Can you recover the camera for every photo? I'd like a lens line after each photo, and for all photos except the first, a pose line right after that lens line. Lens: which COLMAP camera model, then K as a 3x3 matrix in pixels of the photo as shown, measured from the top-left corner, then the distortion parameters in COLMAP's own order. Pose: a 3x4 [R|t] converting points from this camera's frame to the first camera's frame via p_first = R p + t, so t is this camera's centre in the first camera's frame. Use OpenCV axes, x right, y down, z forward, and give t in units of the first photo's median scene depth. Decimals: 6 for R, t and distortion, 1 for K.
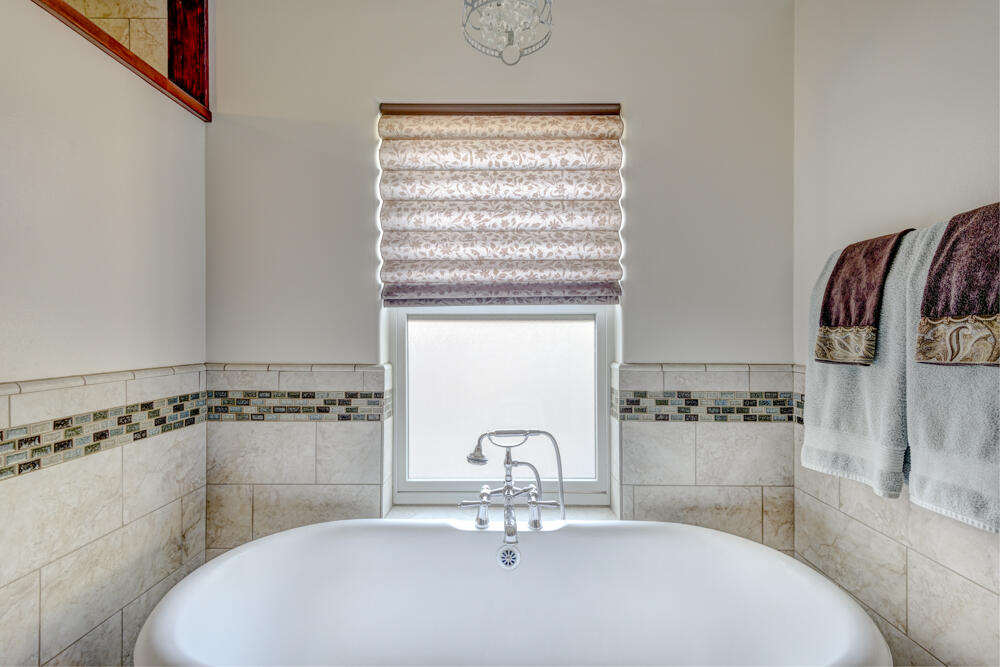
lens RADIAL K [[452.2, 0, 501.1], [0, 452.2, 337.2], [0, 0, 1]] dist [0.005010, -0.000697]
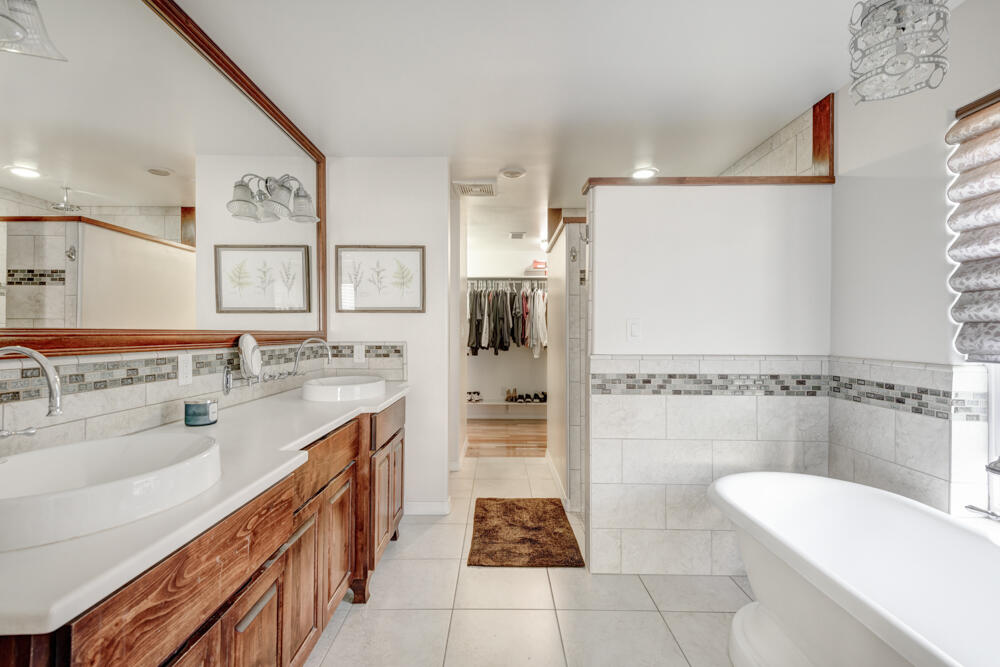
lens RADIAL K [[452.2, 0, 499.2], [0, 452.2, 332.5], [0, 0, 1]] dist [0.005010, -0.000697]
pose [[-0.001596, -0.001104, -0.999998, 0.770891], [-0.009777, 0.999952, -0.001088, -0.002597], [0.999951, 0.009776, -0.001606, -0.025561]]
